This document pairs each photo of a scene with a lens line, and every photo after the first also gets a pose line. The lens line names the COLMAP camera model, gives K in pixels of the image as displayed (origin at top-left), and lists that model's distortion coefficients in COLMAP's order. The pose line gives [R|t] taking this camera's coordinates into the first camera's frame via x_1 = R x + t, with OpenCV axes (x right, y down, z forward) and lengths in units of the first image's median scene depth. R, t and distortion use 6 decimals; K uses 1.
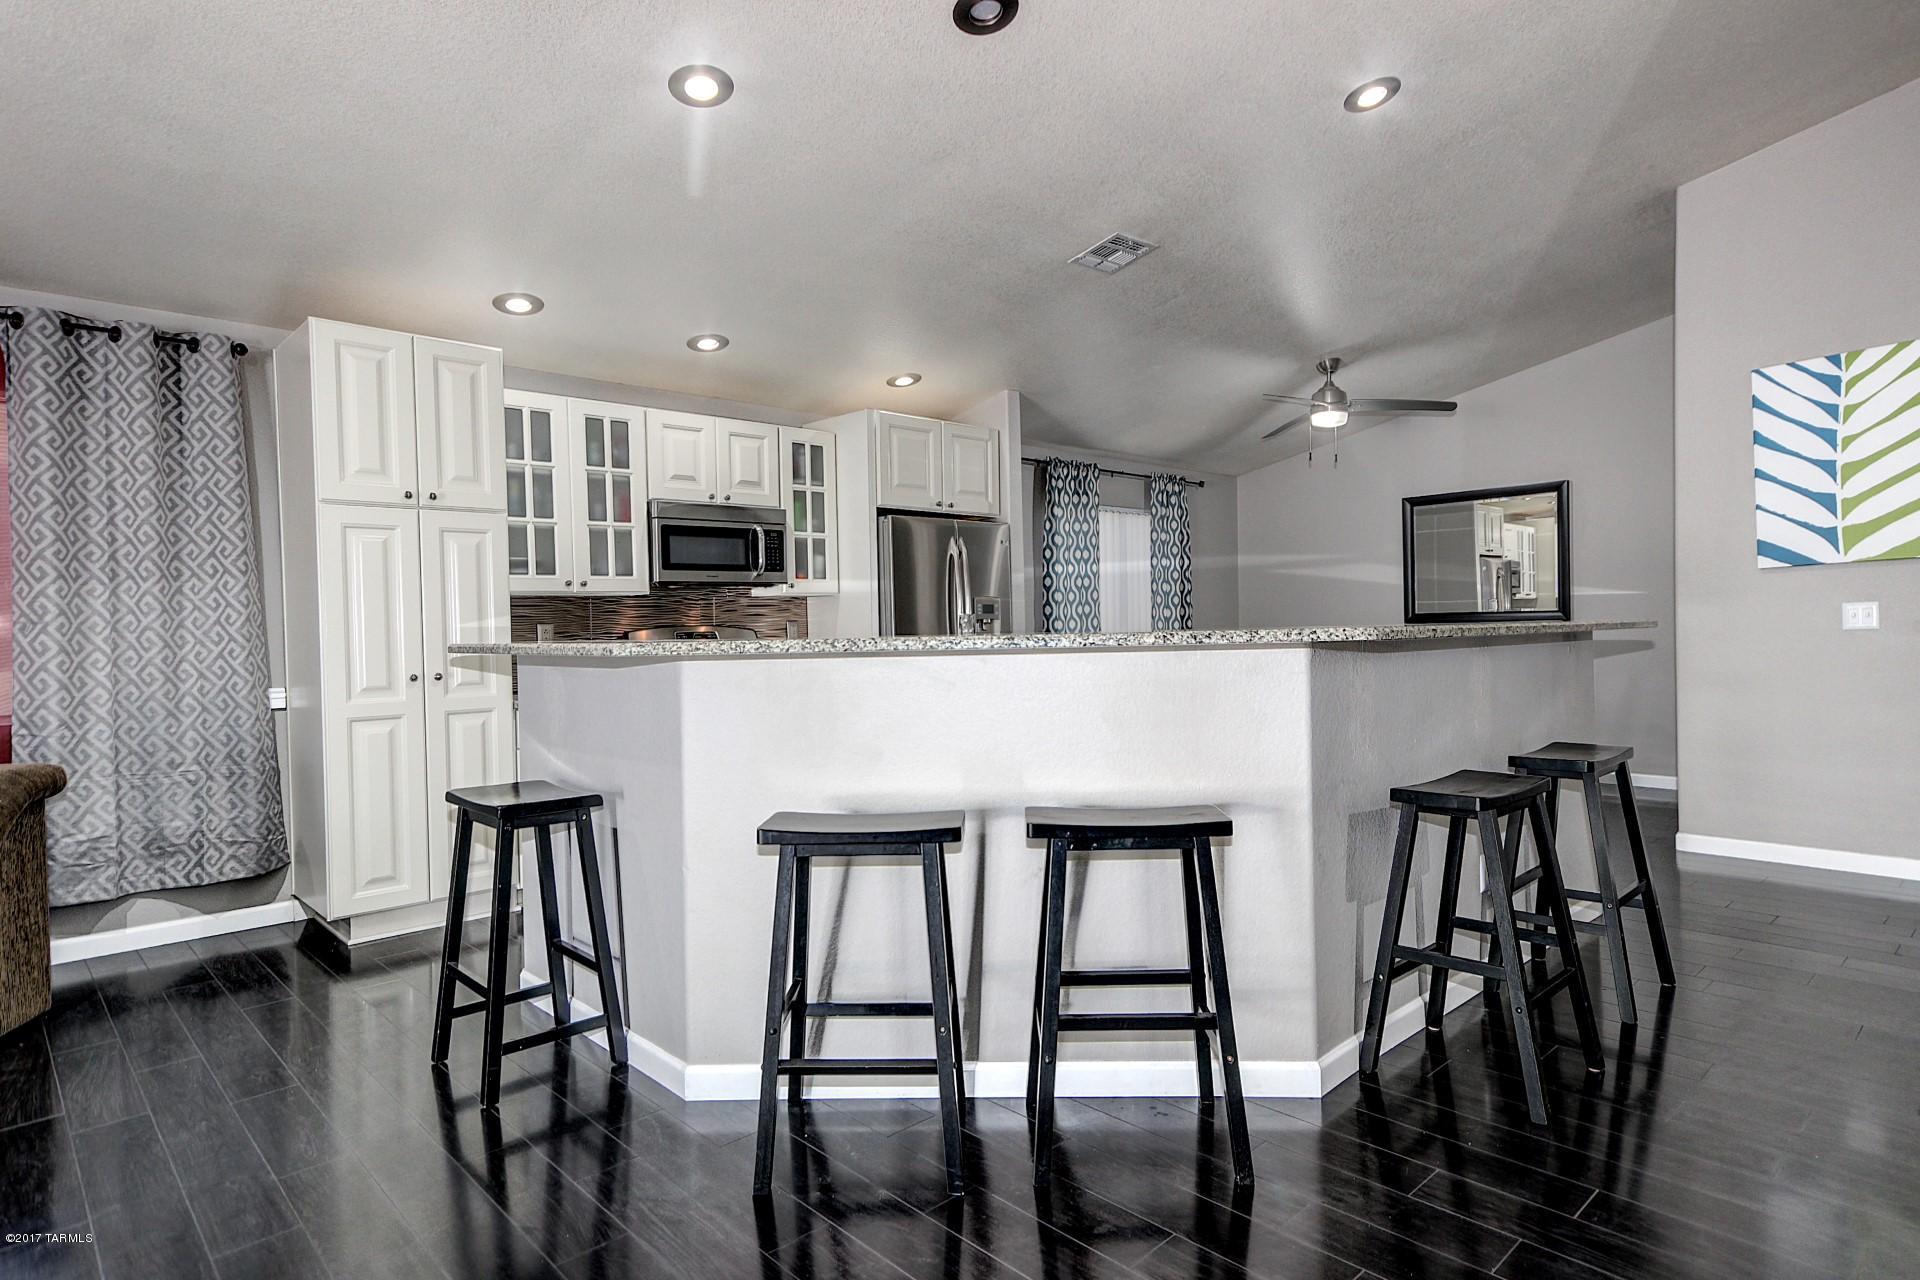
lens RADIAL K [[1036.9, 0, 960.7], [0, 1036.9, 641.8], [0, 0, 1]] dist [0.002348, 0.005006]
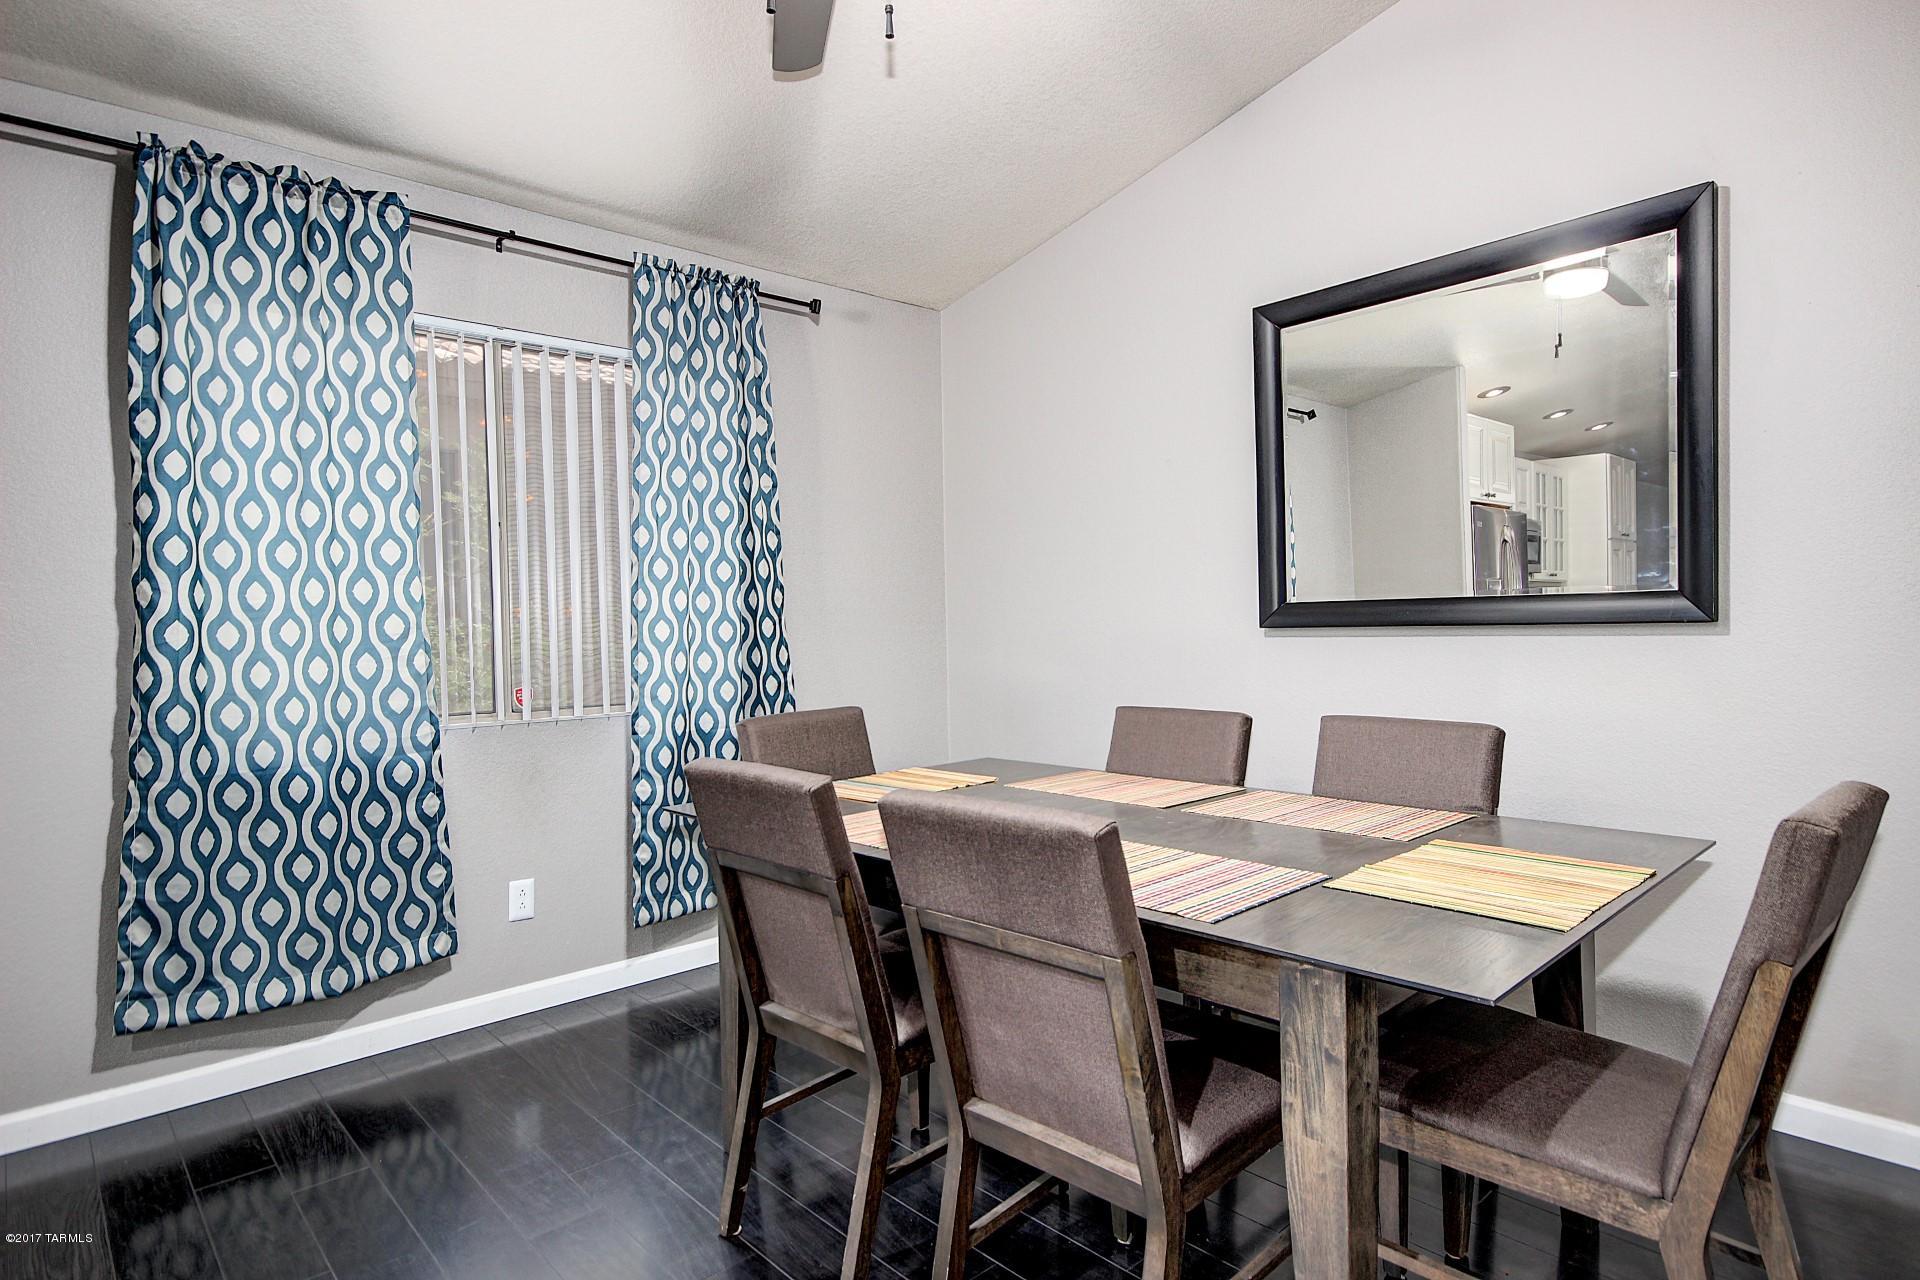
lens RADIAL K [[1036.9, 0, 960.7], [0, 1036.9, 637.3], [0, 0, 1]] dist [0.002348, 0.005006]
pose [[0.999960, -0.000401, -0.008987, 0.551146], [0.000446, 0.999987, 0.004987, -0.027364], [0.008985, -0.004990, 0.999947, 1.049138]]
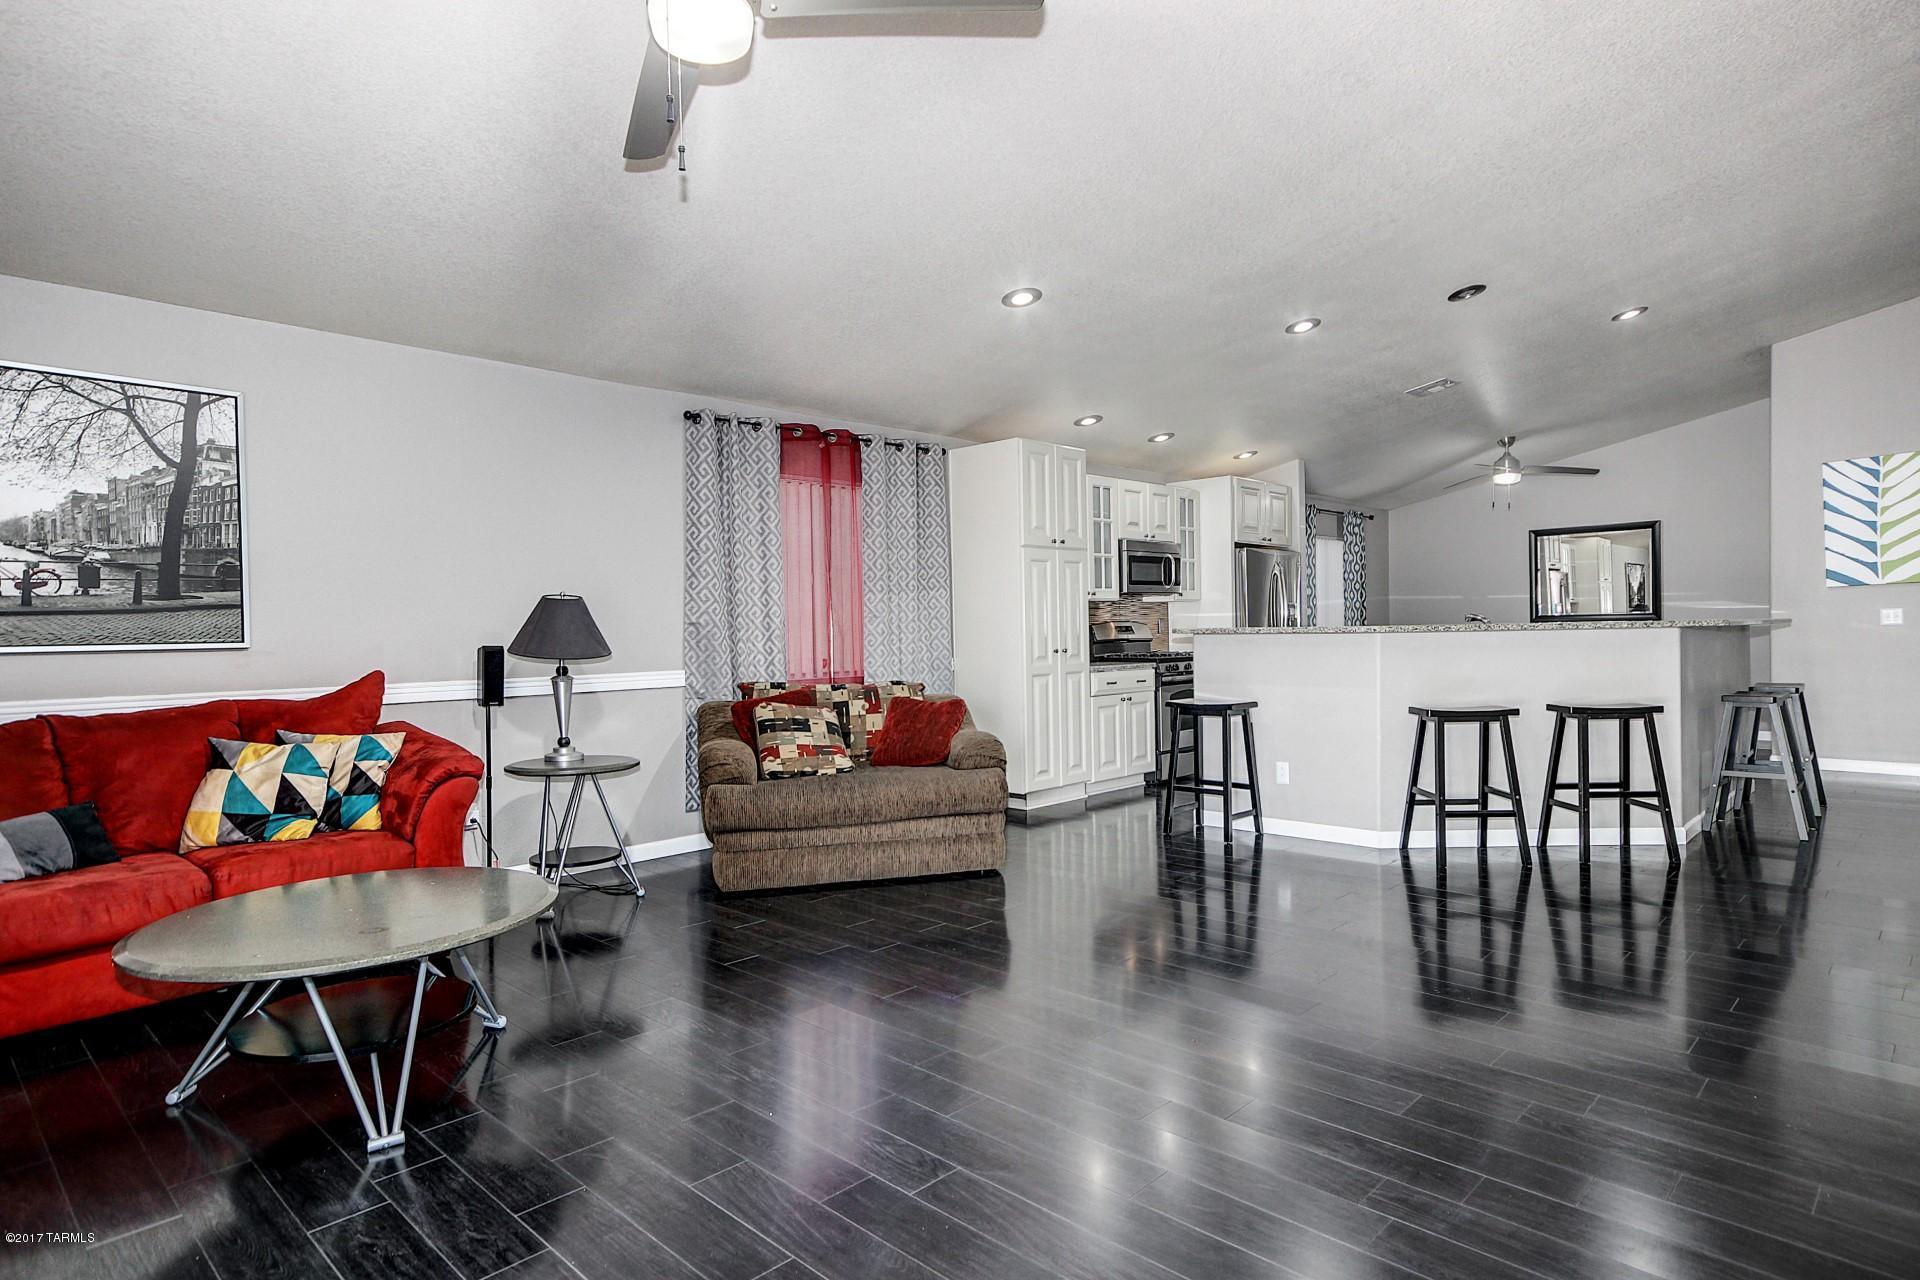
lens RADIAL K [[1036.9, 0, 958.9], [0, 1036.9, 640.7], [0, 0, 1]] dist [0.002348, 0.005006]
pose [[0.999401, 0.002579, 0.034512, -0.620387], [-0.002388, 0.999981, -0.005595, 0.024223], [-0.034526, 0.005510, 0.999389, -0.551907]]
